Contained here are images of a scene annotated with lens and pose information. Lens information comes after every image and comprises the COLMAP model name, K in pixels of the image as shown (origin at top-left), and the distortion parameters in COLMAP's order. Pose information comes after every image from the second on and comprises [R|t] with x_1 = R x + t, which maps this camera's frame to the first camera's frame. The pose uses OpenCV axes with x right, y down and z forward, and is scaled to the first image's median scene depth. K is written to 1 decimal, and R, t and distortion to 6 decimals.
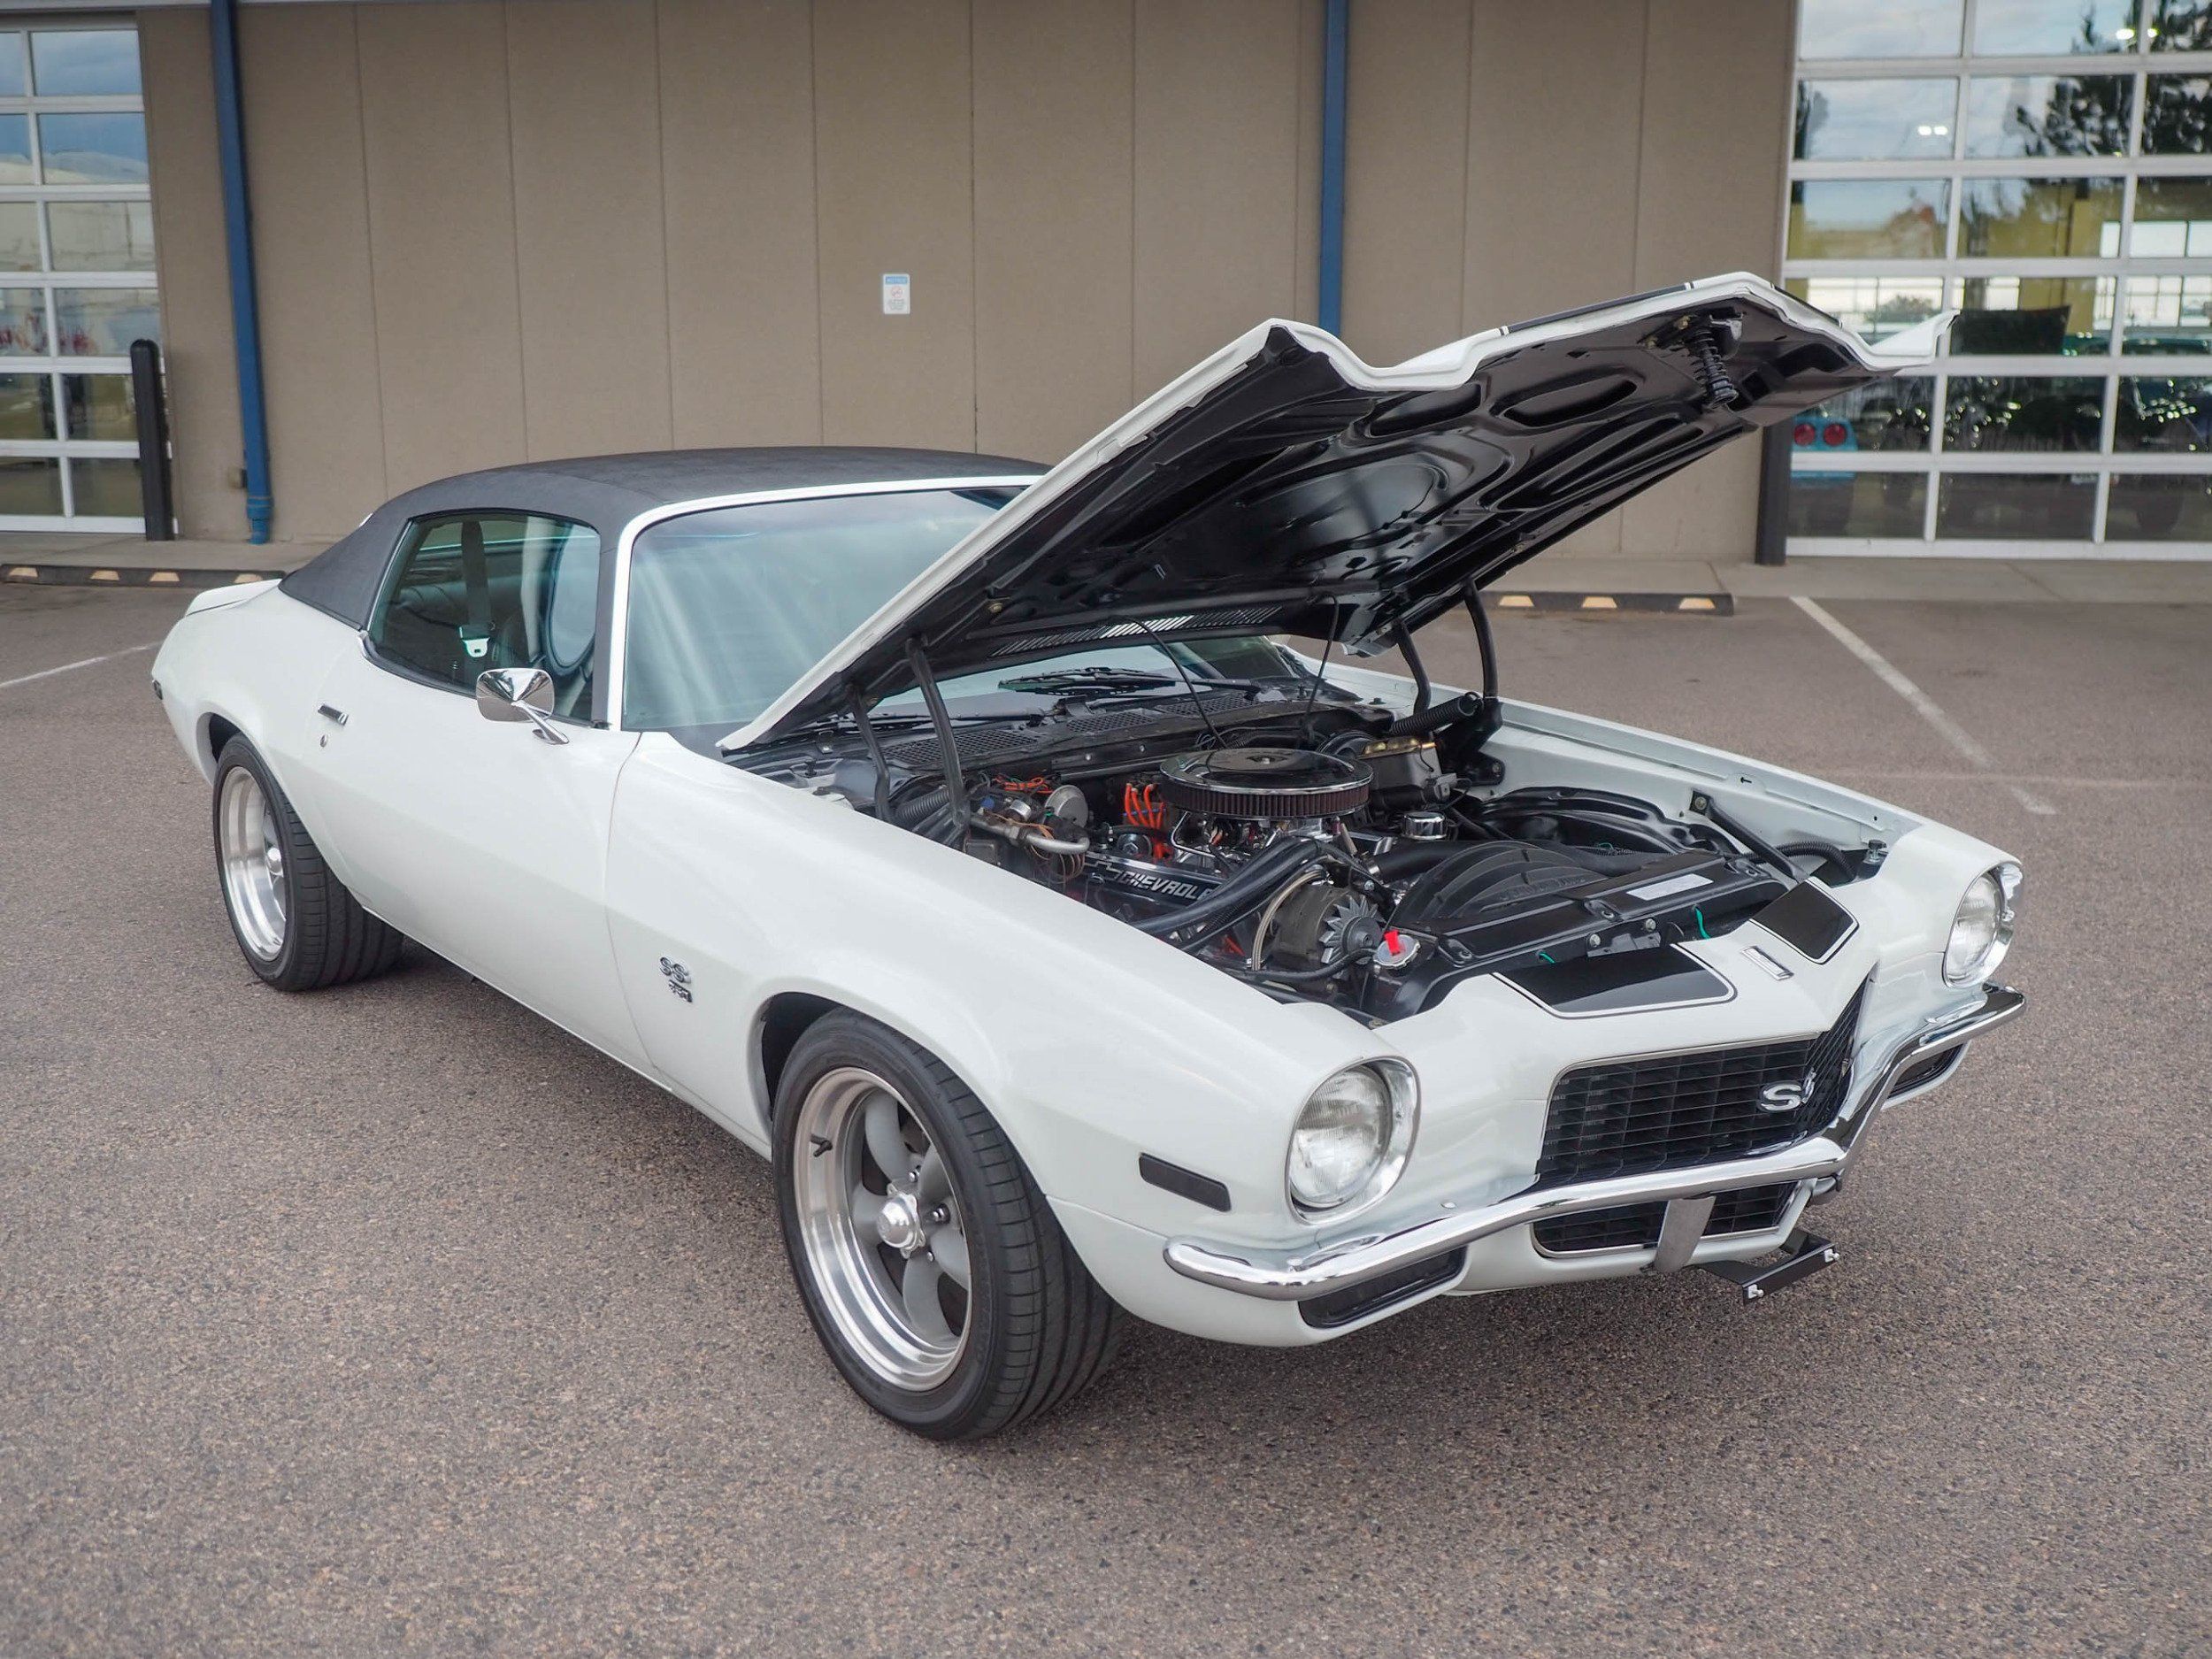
lens RADIAL K [[2167.8, 0, 1118.3], [0, 2167.8, 826.8], [0, 0, 1]] dist [0.017916, -0.020635]
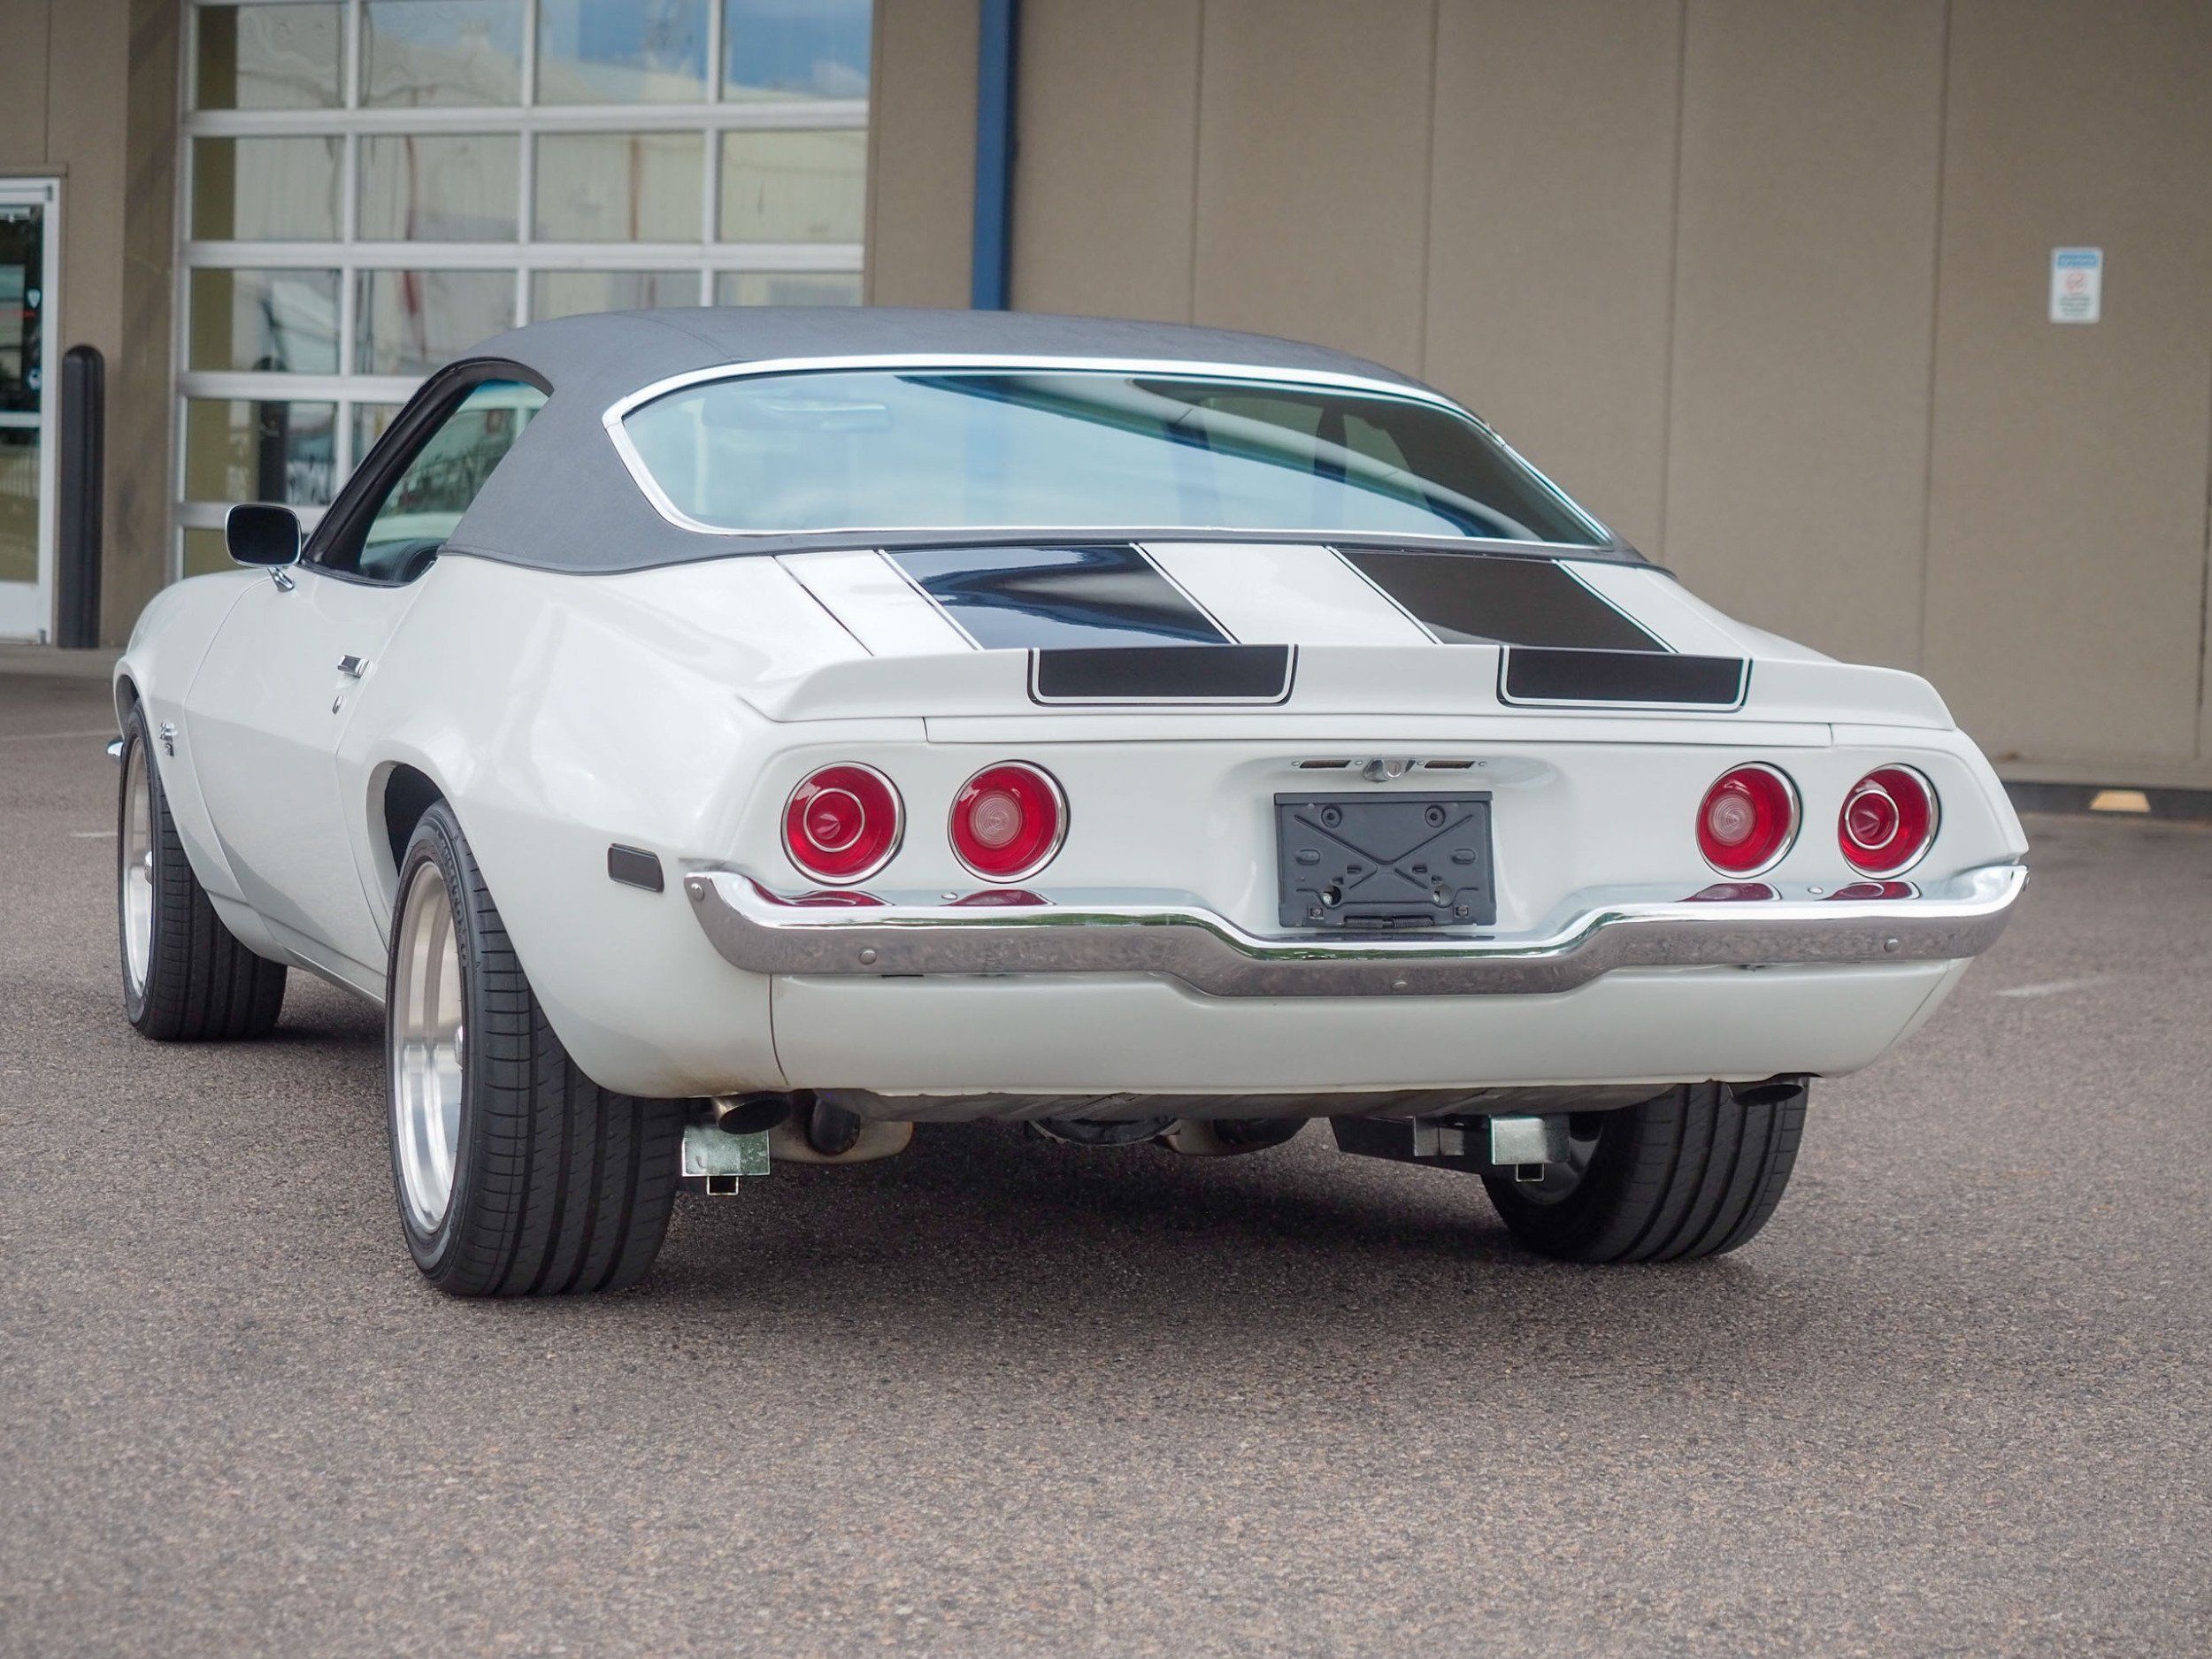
lens RADIAL K [[5023.0, 0, 1106.3], [0, 5023.0, 830.9], [0, 0, 1]] dist [0.026382, -0.336696]
pose [[0.909790, 0.054687, -0.411450, 0.899271], [-0.119016, 0.984028, -0.132376, 0.359305], [0.397639, 0.169403, 0.901768, -0.857400]]
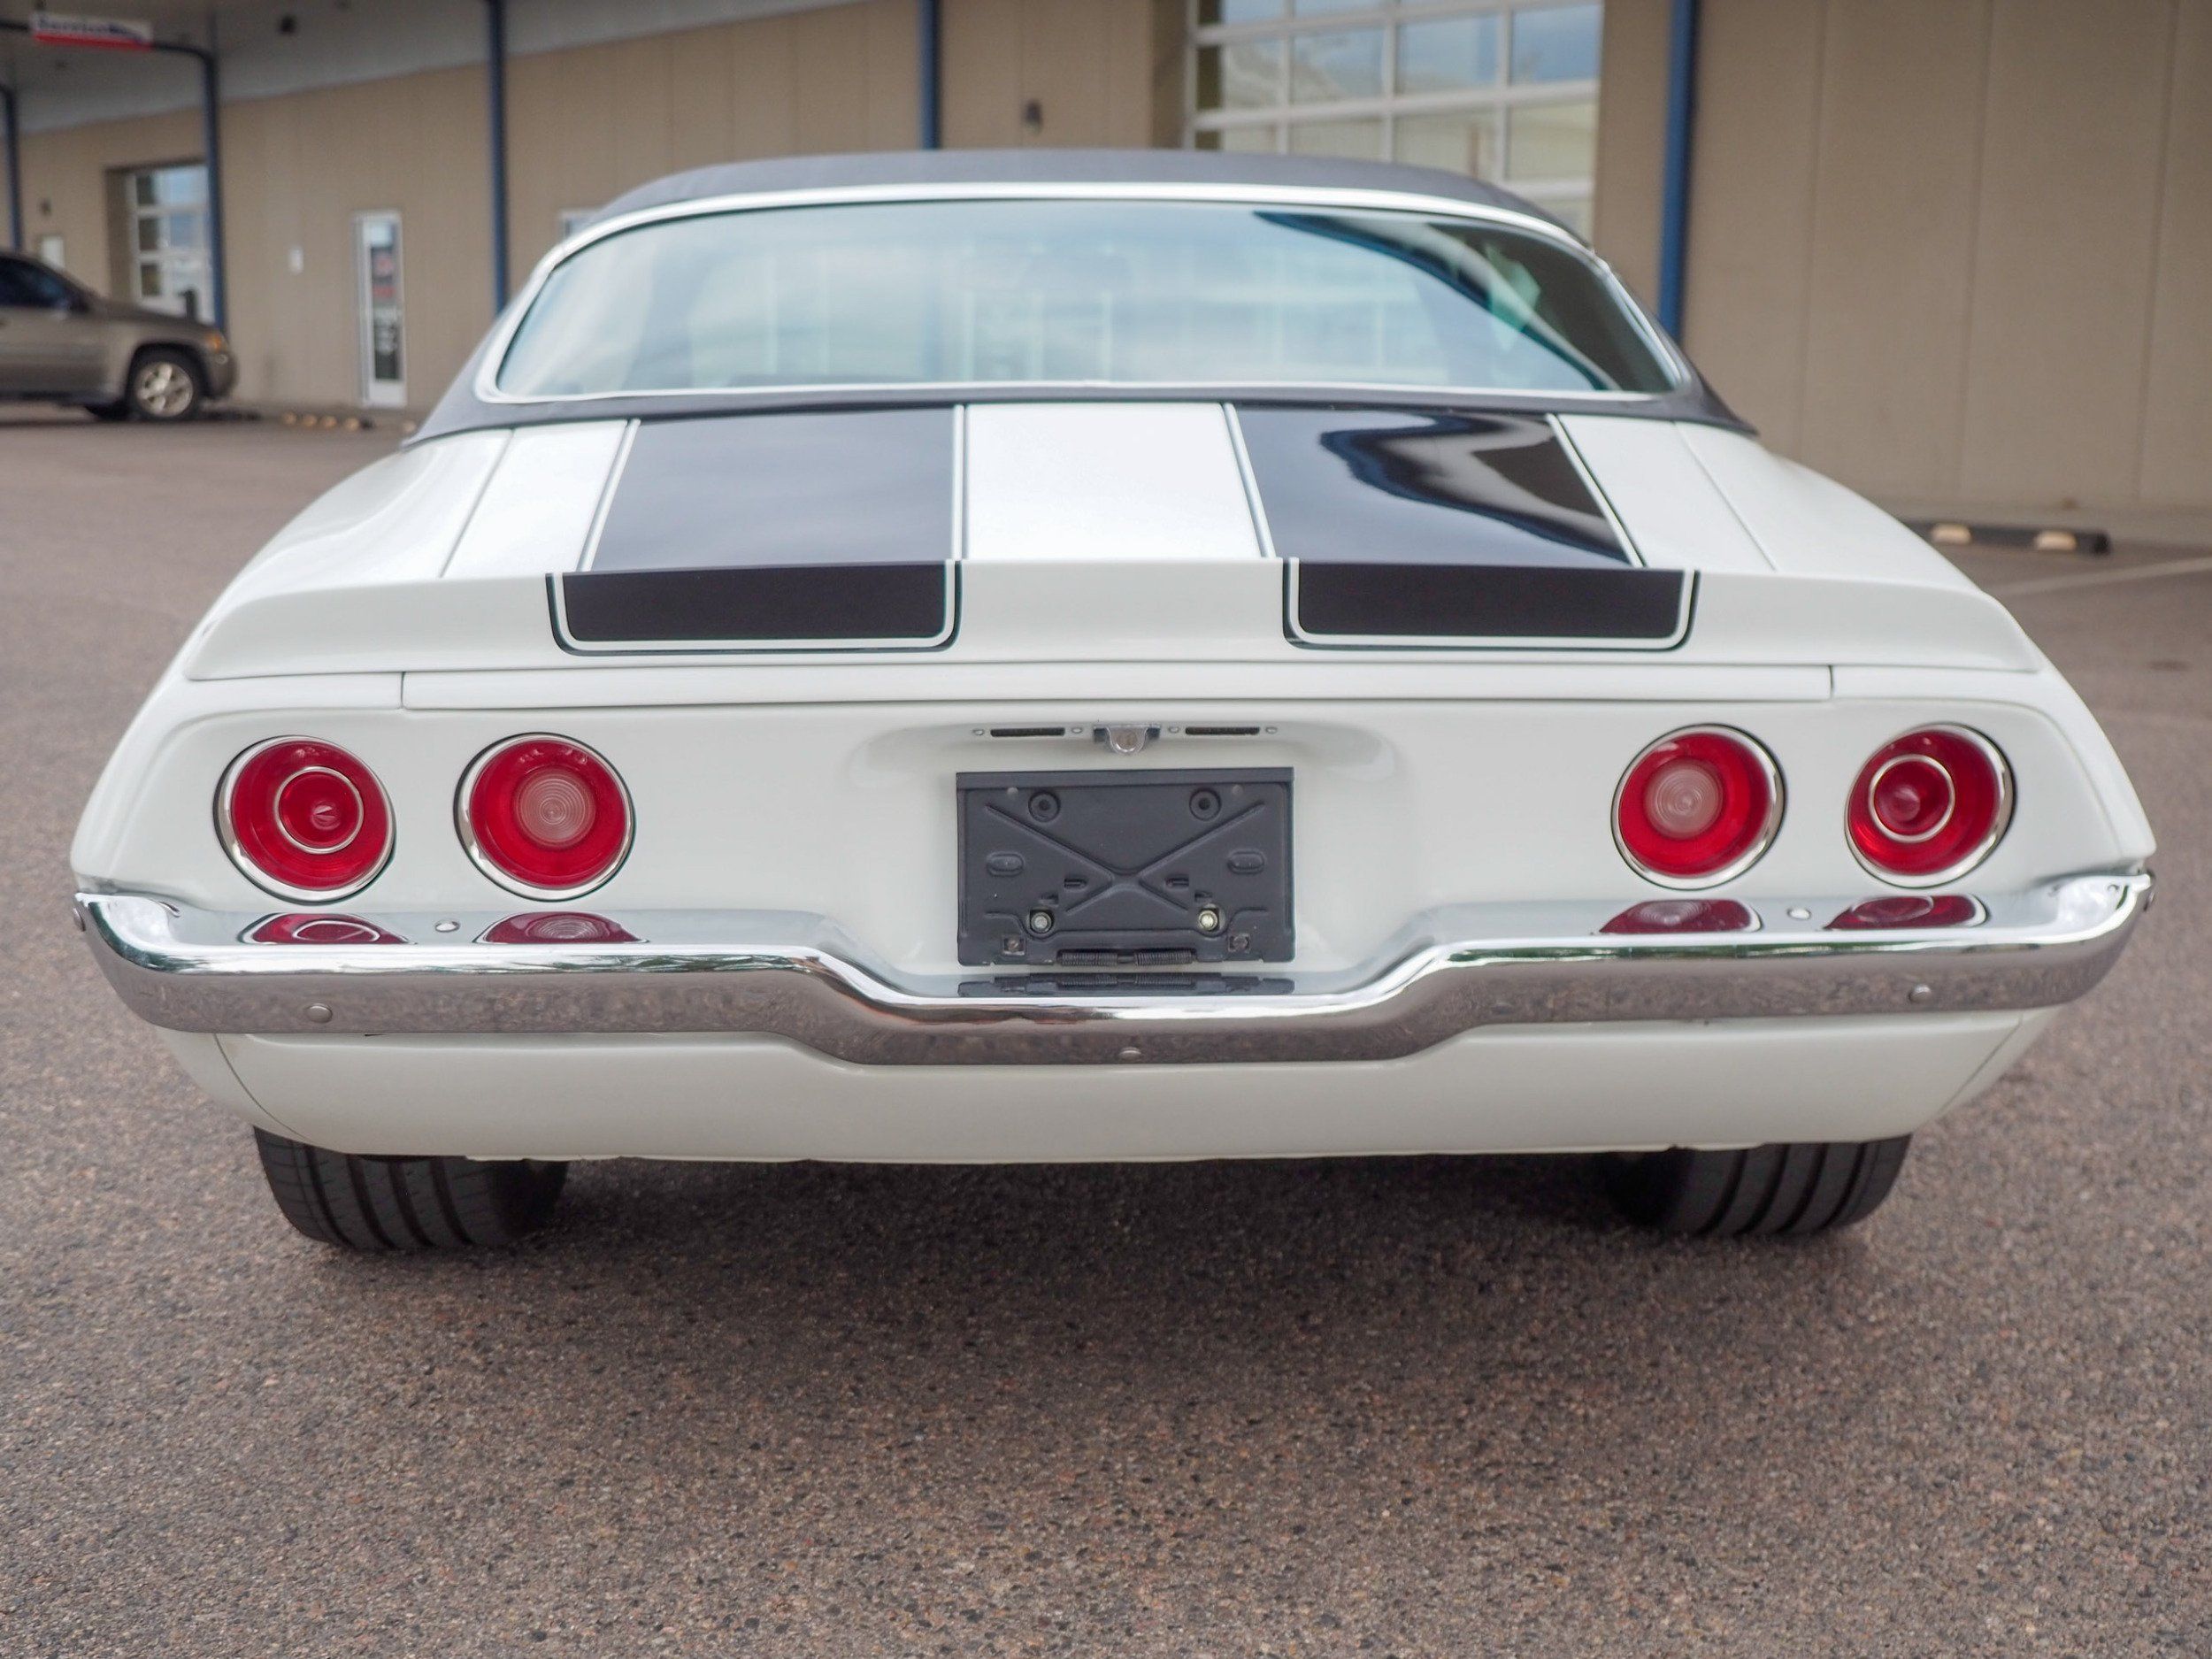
lens RADIAL K [[2632.9, 0, 1097.8], [0, 2632.9, 819.8], [0, 0, 1]] dist [0.023019, -0.030558]
pose [[0.749579, 0.123883, -0.650219, 0.662666], [-0.150052, 0.988559, 0.015364, 0.090673], [0.644683, 0.086050, 0.759591, 0.339402]]
